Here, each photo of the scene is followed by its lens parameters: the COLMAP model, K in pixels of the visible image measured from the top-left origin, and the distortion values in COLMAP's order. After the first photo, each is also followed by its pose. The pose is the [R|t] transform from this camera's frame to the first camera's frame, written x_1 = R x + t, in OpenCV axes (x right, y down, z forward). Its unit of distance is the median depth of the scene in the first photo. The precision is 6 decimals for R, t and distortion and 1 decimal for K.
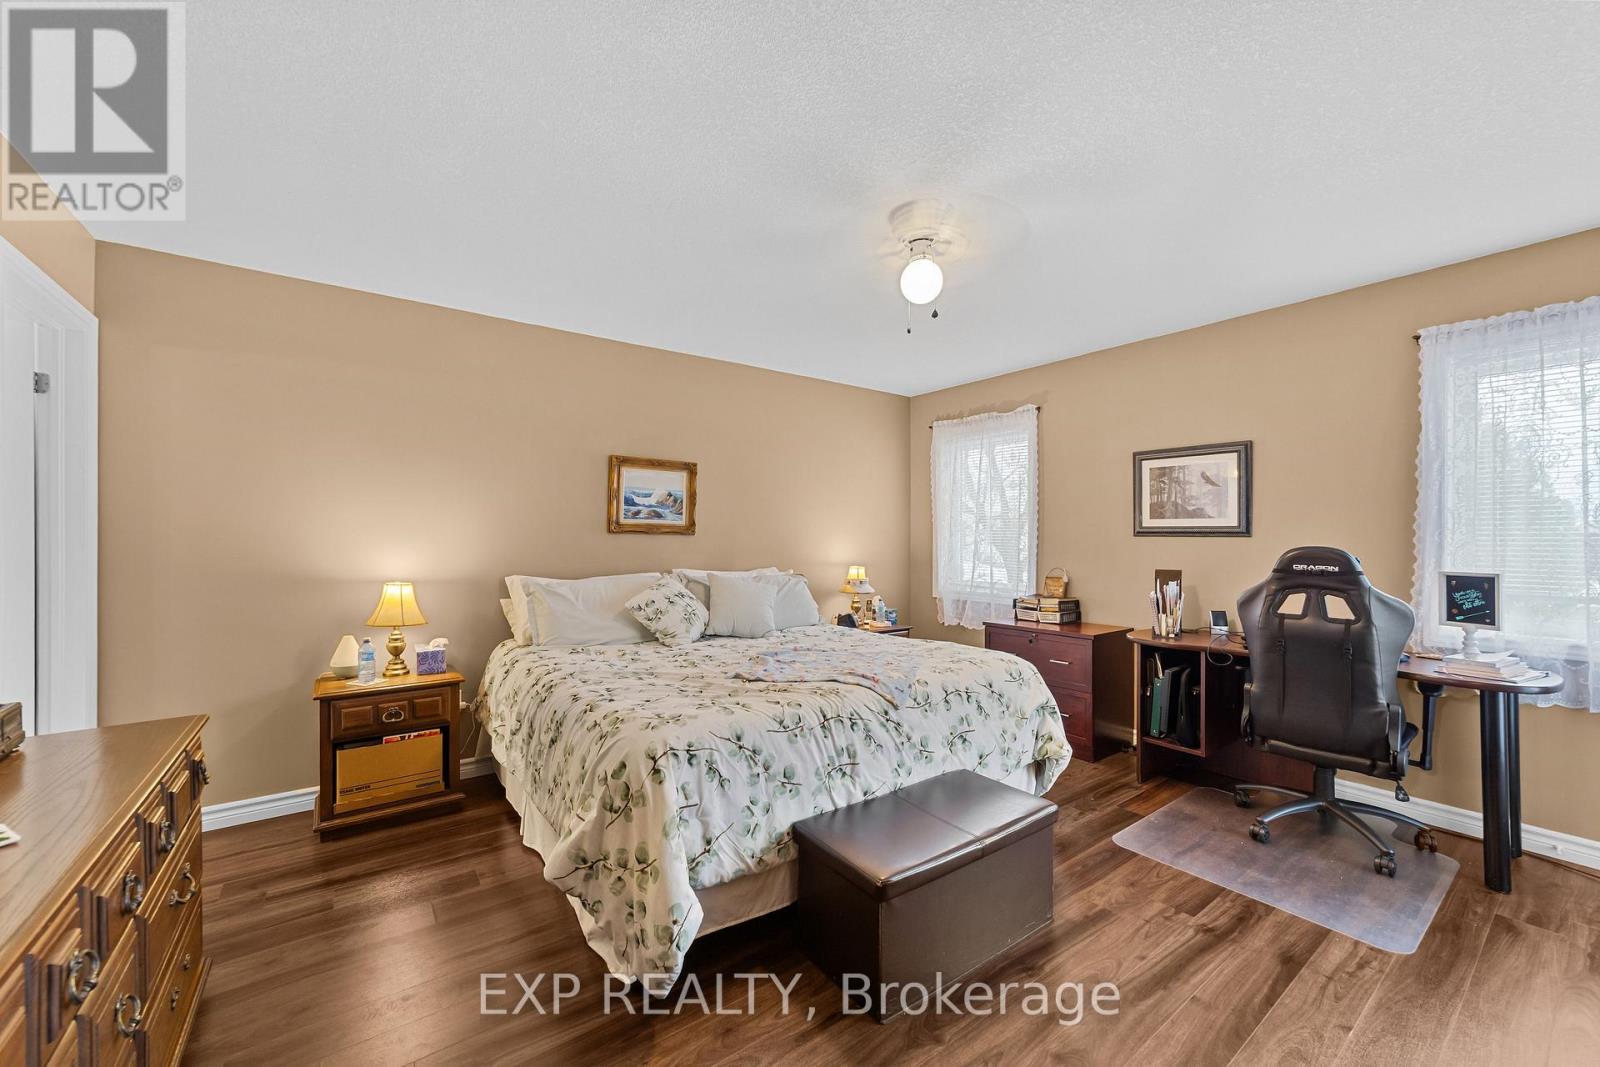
lens RADIAL K [[620.5, 0, 795.0], [0, 620.5, 537.0], [0, 0, 1]] dist [-0.006612, 0.002453]
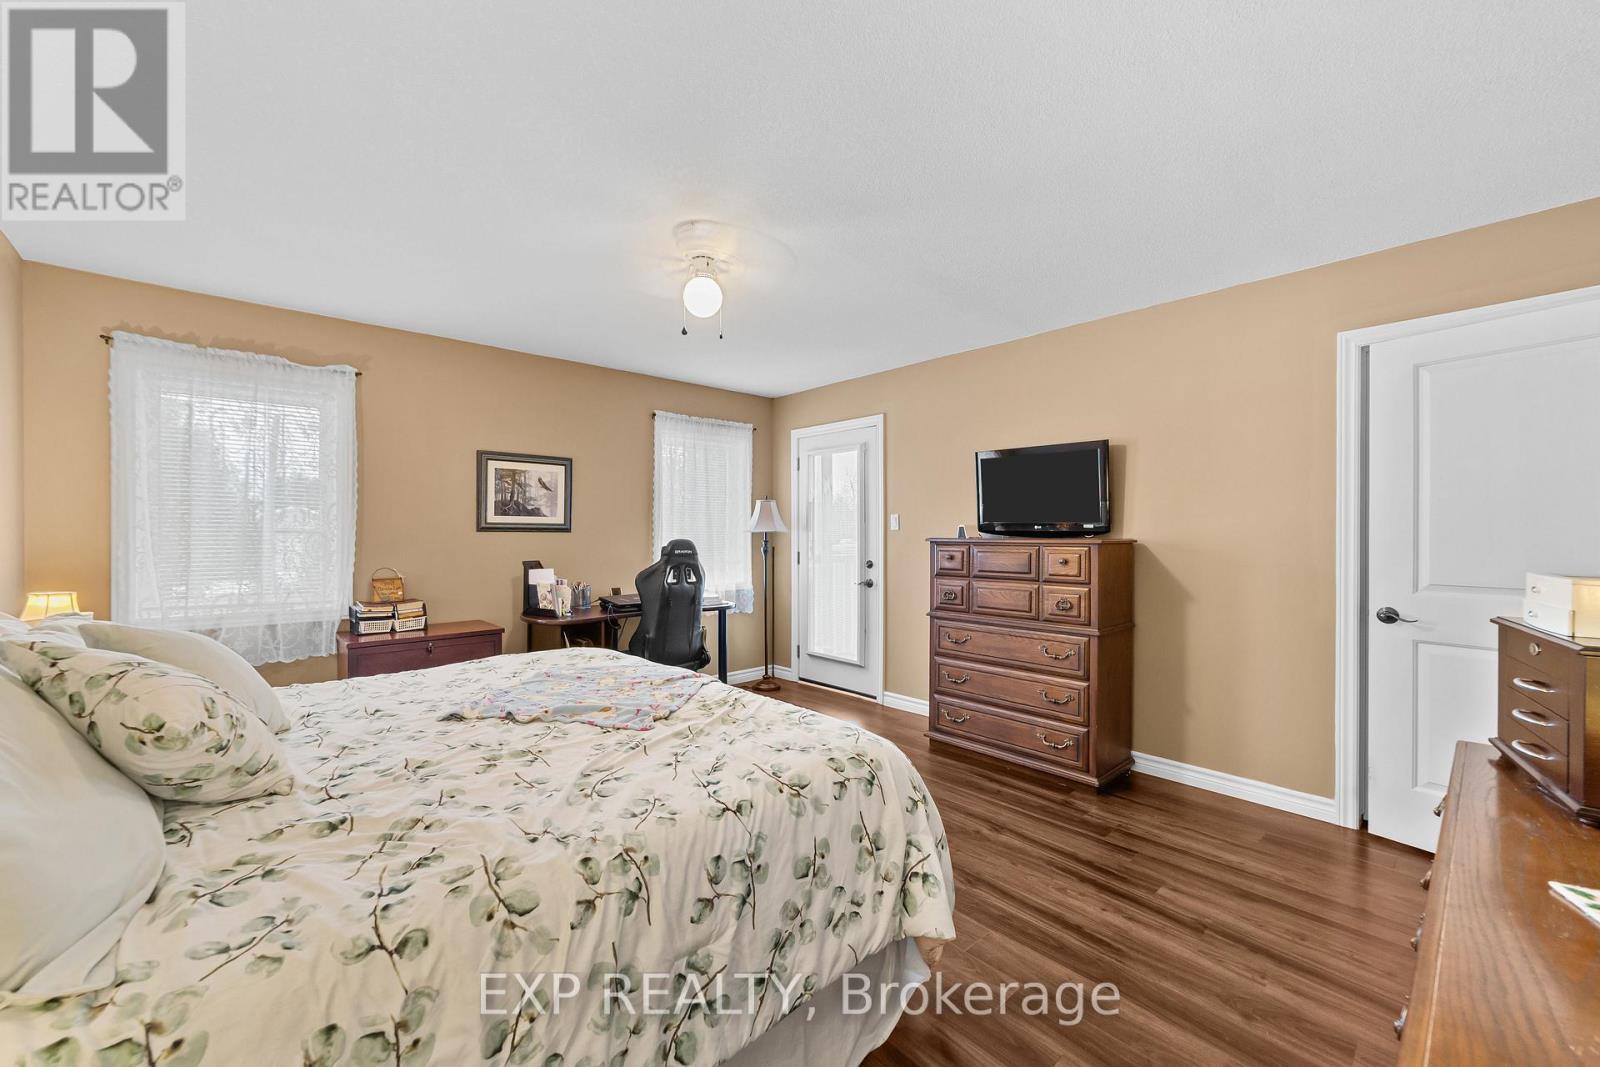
lens RADIAL K [[620.5, 0, 795.4], [0, 620.5, 534.5], [0, 0, 1]] dist [-0.006612, 0.002453]
pose [[-0.072297, -0.000775, 0.997383, -0.548841], [-0.004041, 0.999992, 0.000484, 0.001429], [-0.997375, -0.003996, -0.072300, 0.574185]]
